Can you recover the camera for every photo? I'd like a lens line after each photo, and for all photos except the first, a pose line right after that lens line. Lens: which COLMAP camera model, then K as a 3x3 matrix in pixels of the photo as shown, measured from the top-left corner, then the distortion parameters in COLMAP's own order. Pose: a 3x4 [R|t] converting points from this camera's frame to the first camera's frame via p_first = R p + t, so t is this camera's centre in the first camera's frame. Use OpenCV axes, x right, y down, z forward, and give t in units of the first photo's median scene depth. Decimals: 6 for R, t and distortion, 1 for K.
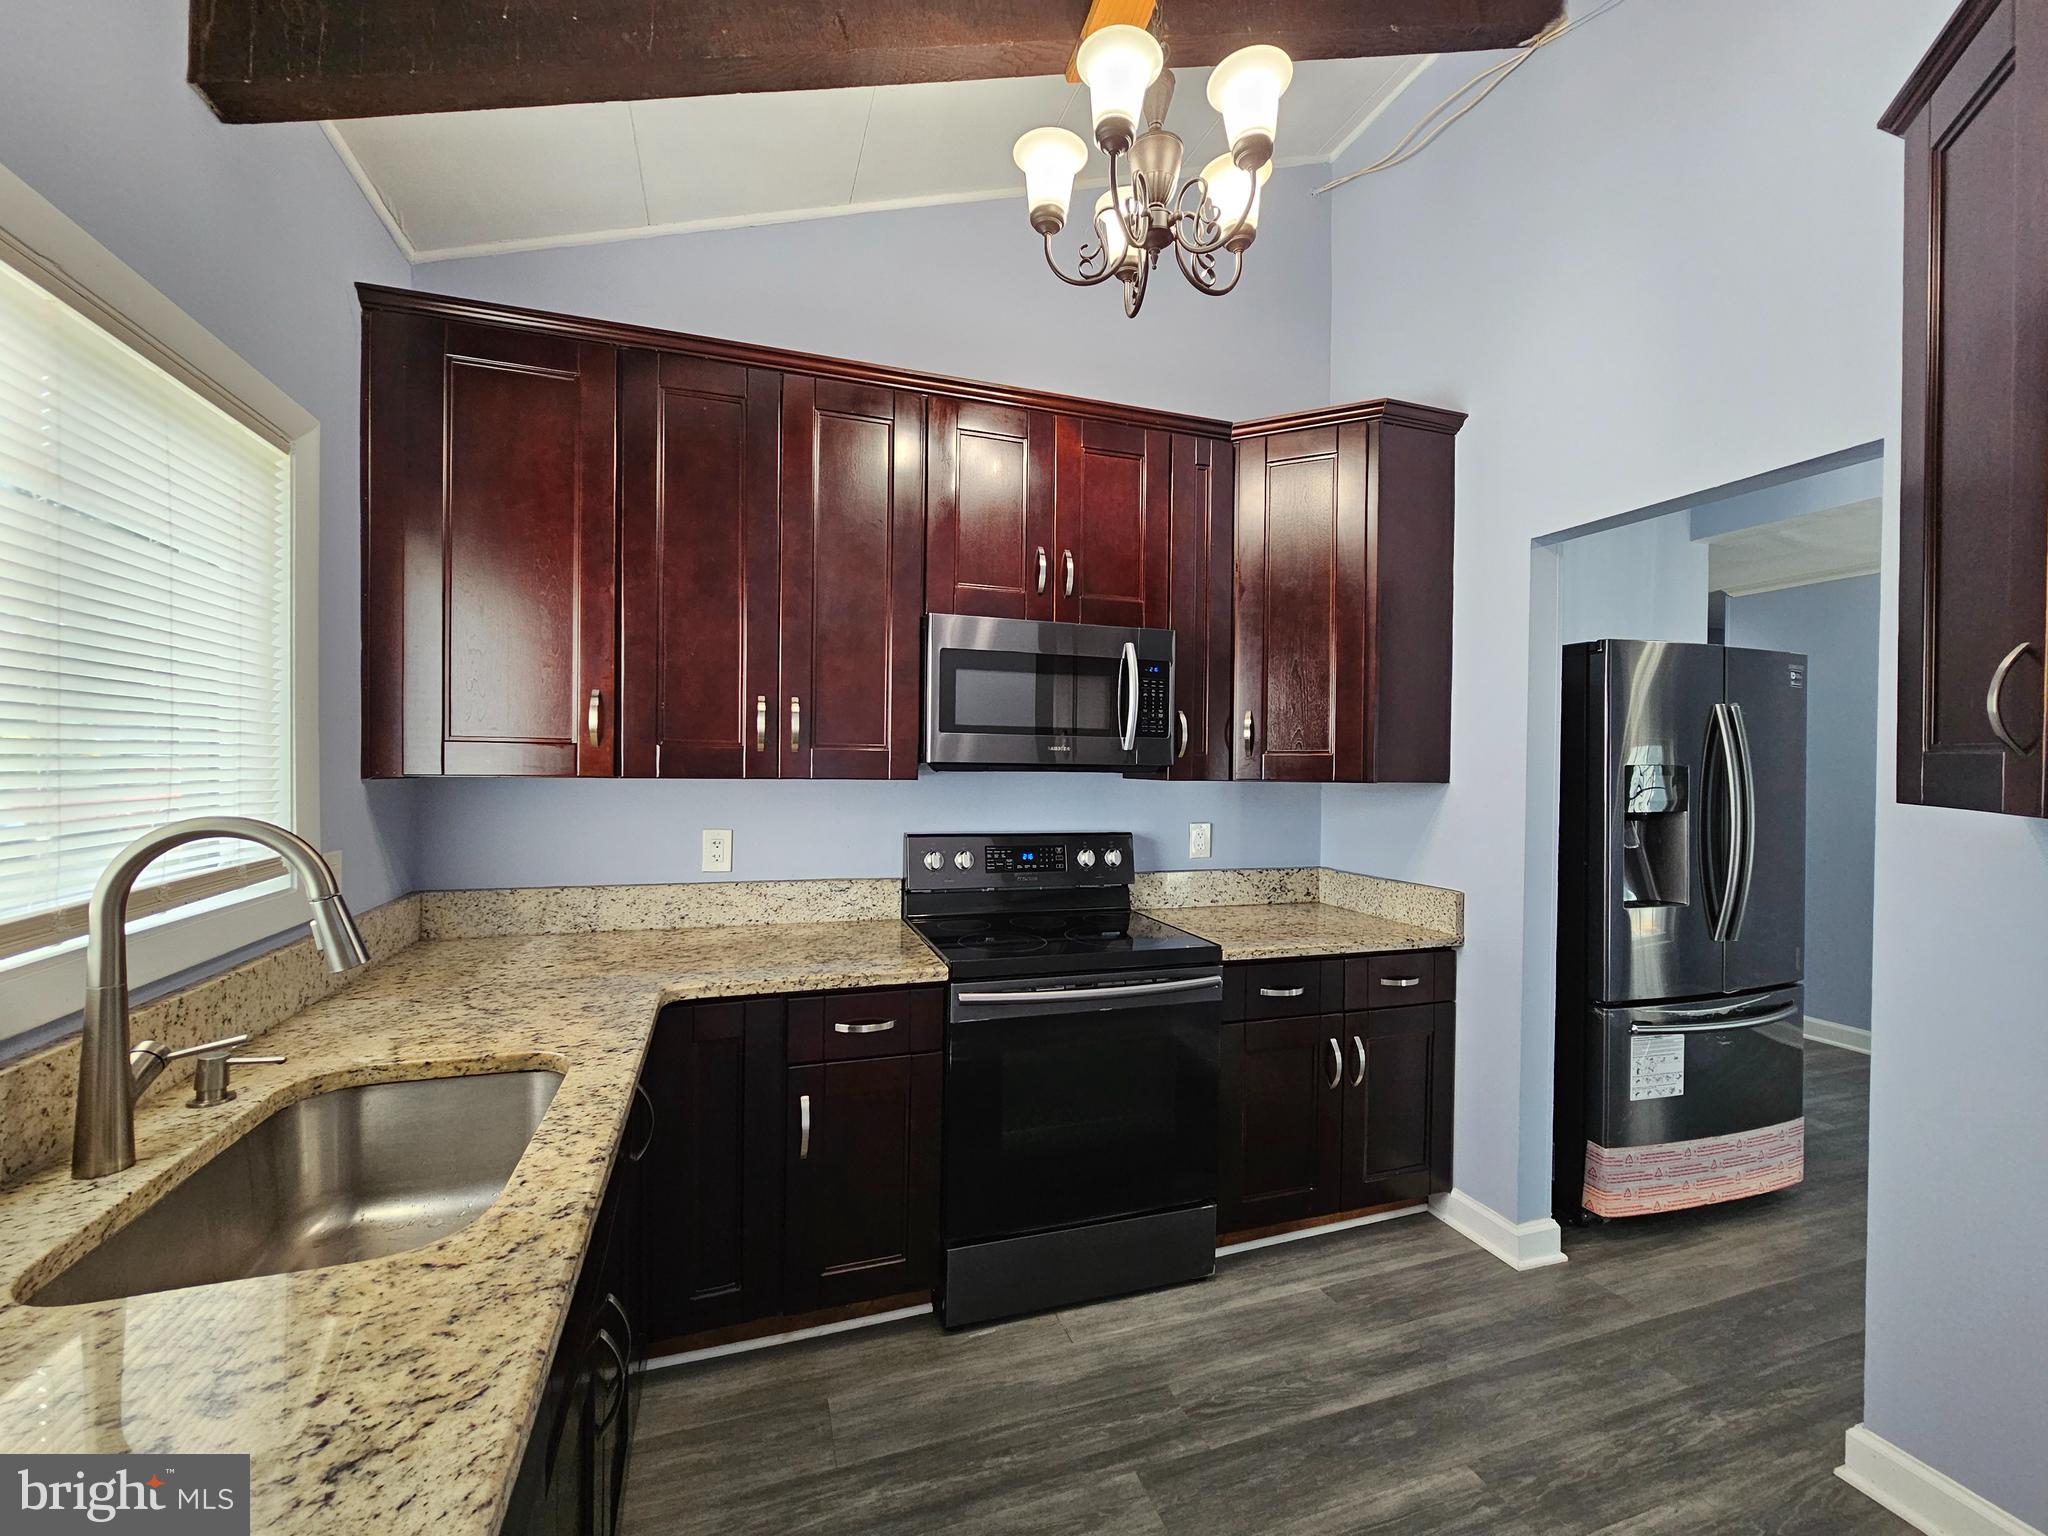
lens RADIAL K [[836.2, 0, 1028.0], [0, 836.2, 765.9], [0, 0, 1]] dist [-0.002431, 0.001567]
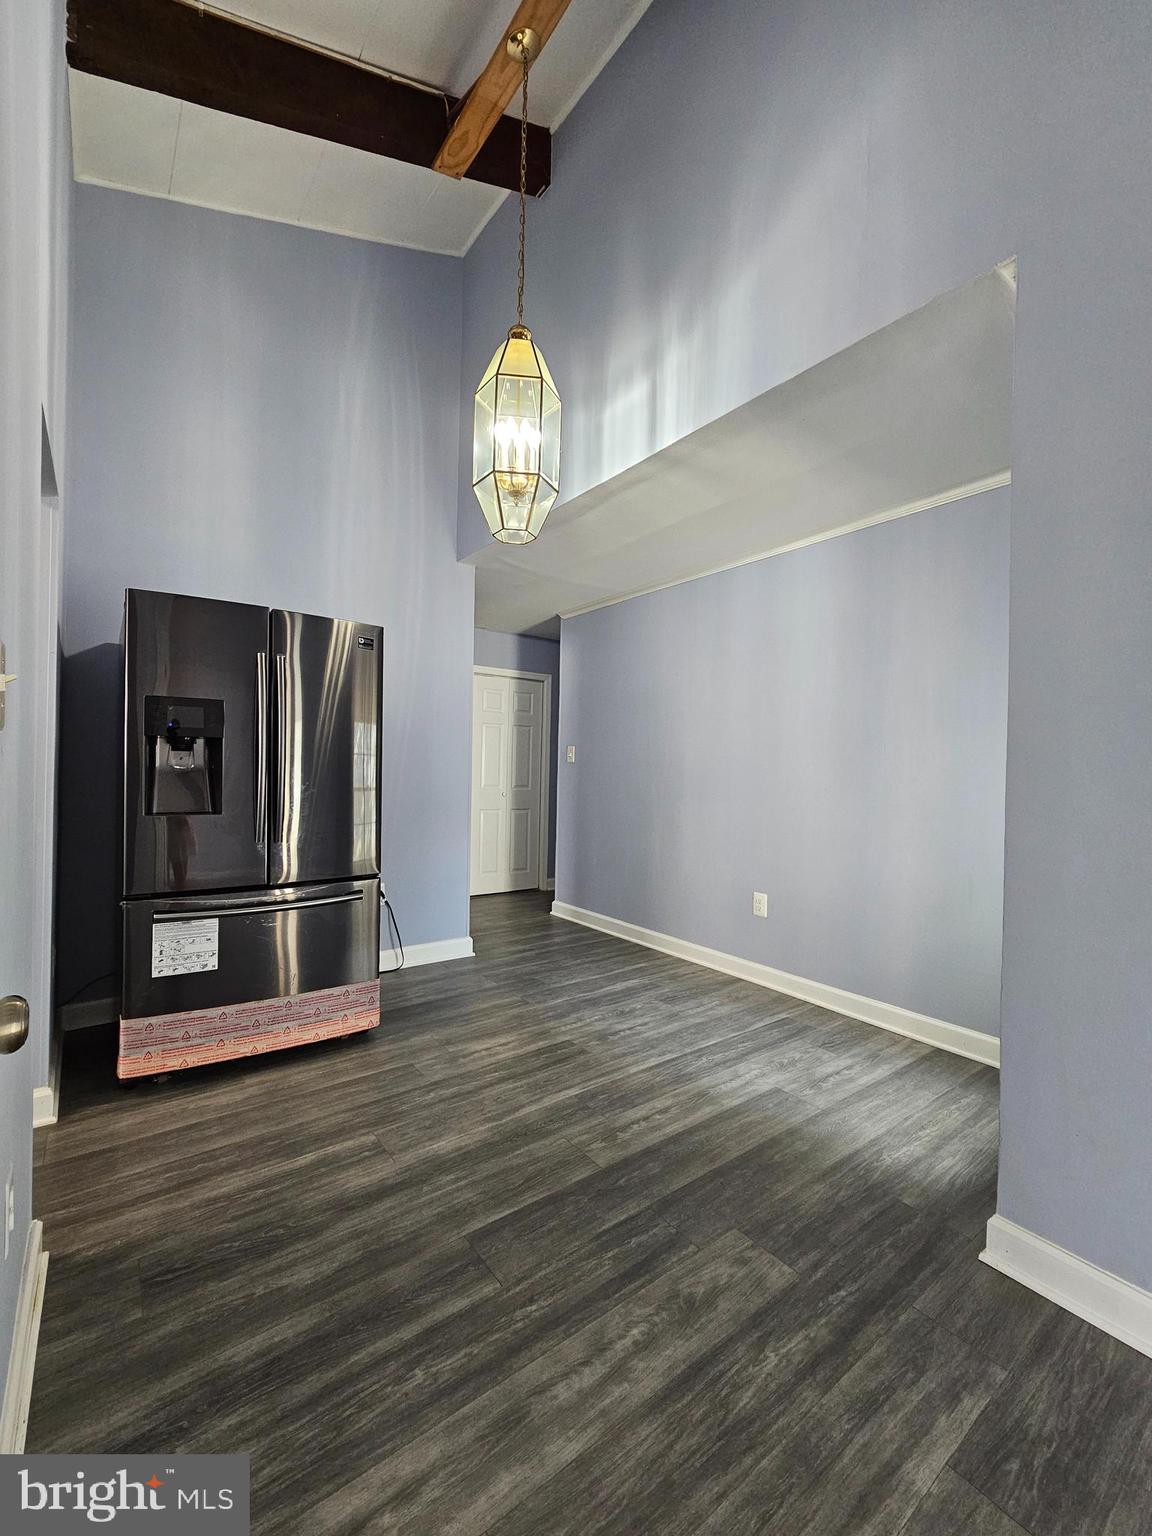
lens RADIAL K [[627.1, 0, 569.8], [0, 627.1, 771.6], [0, 0, 1]] dist [-0.002431, 0.001567]
pose [[0.951128, 0.008401, 0.308683, 1.002377], [-0.012425, 0.999861, 0.011073, 0.092302], [-0.308547, -0.014367, 0.951101, -0.018614]]
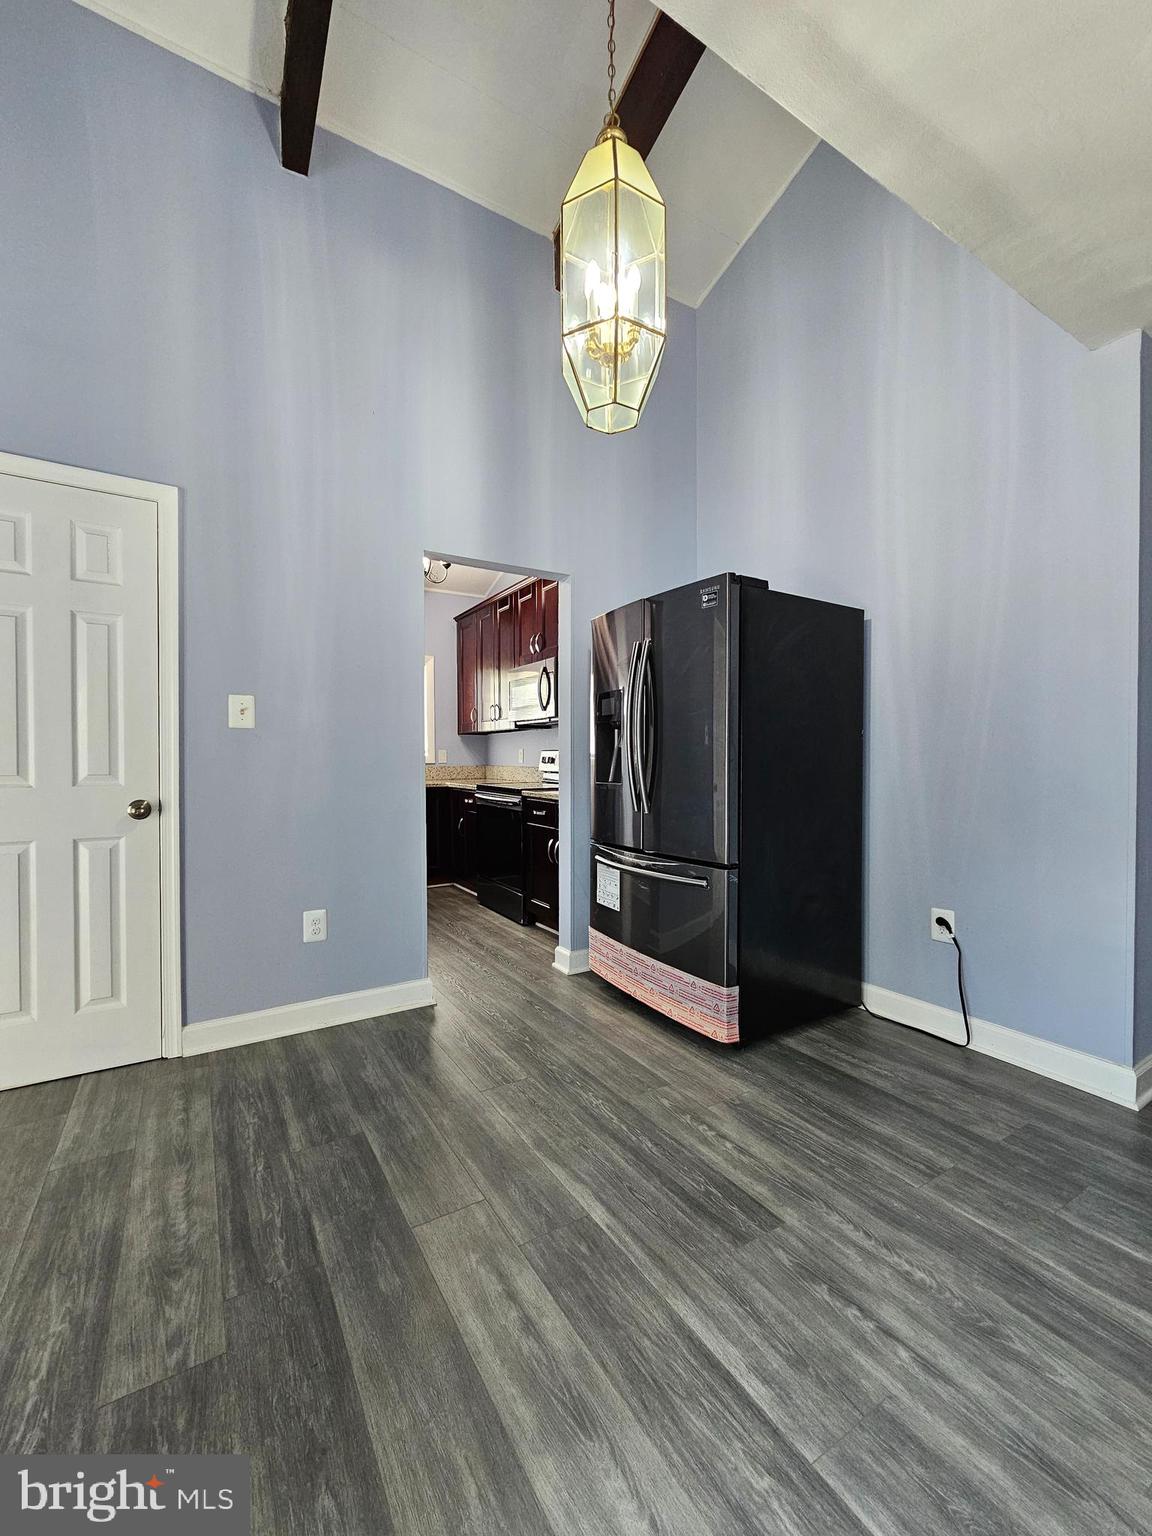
lens RADIAL K [[627.1, 0, 575.2], [0, 627.1, 755.6], [0, 0, 1]] dist [-0.002431, 0.001567]
pose [[0.222200, -0.015715, -0.974874, 1.885150], [0.006439, 0.999872, -0.014651, 0.134948], [0.974980, -0.003022, 0.222273, 0.687830]]
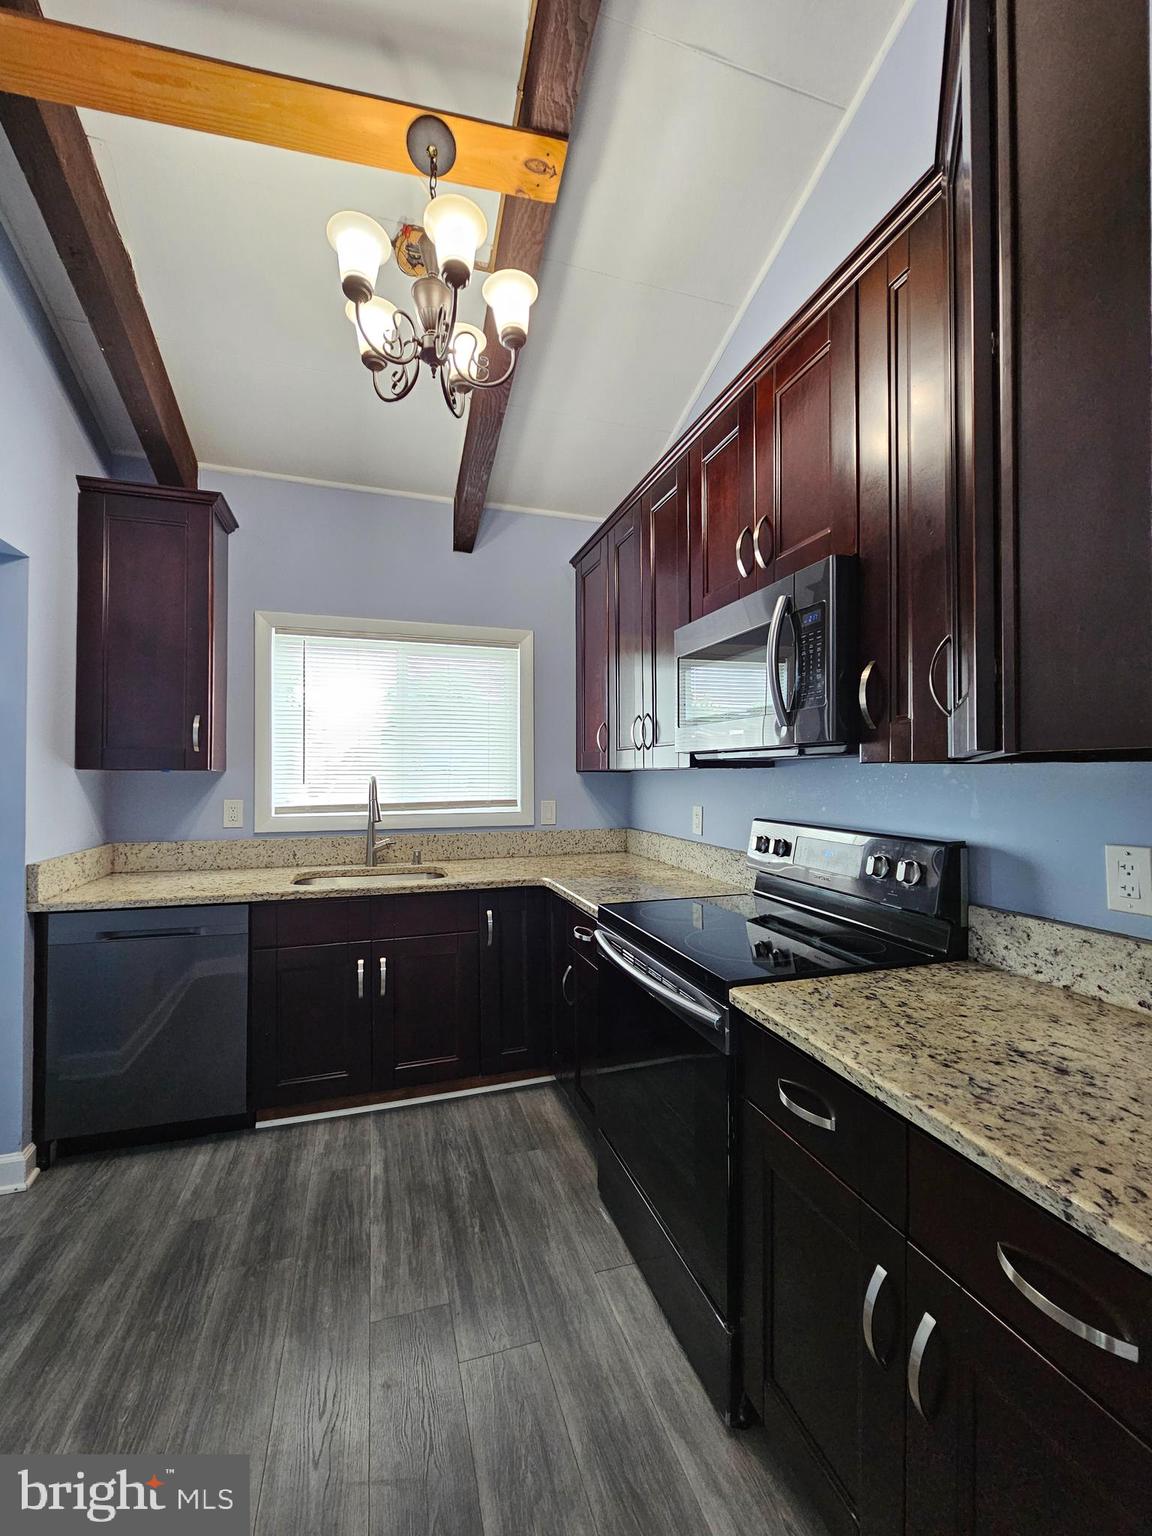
lens RADIAL K [[627.1, 0, 572.6], [0, 627.1, 767.9], [0, 0, 1]] dist [-0.002431, 0.001567]
pose [[-0.015113, -0.023704, -0.999605, 0.728835], [-0.004058, 0.999712, -0.023645, 0.036745], [0.999878, 0.003699, -0.015205, 0.798424]]
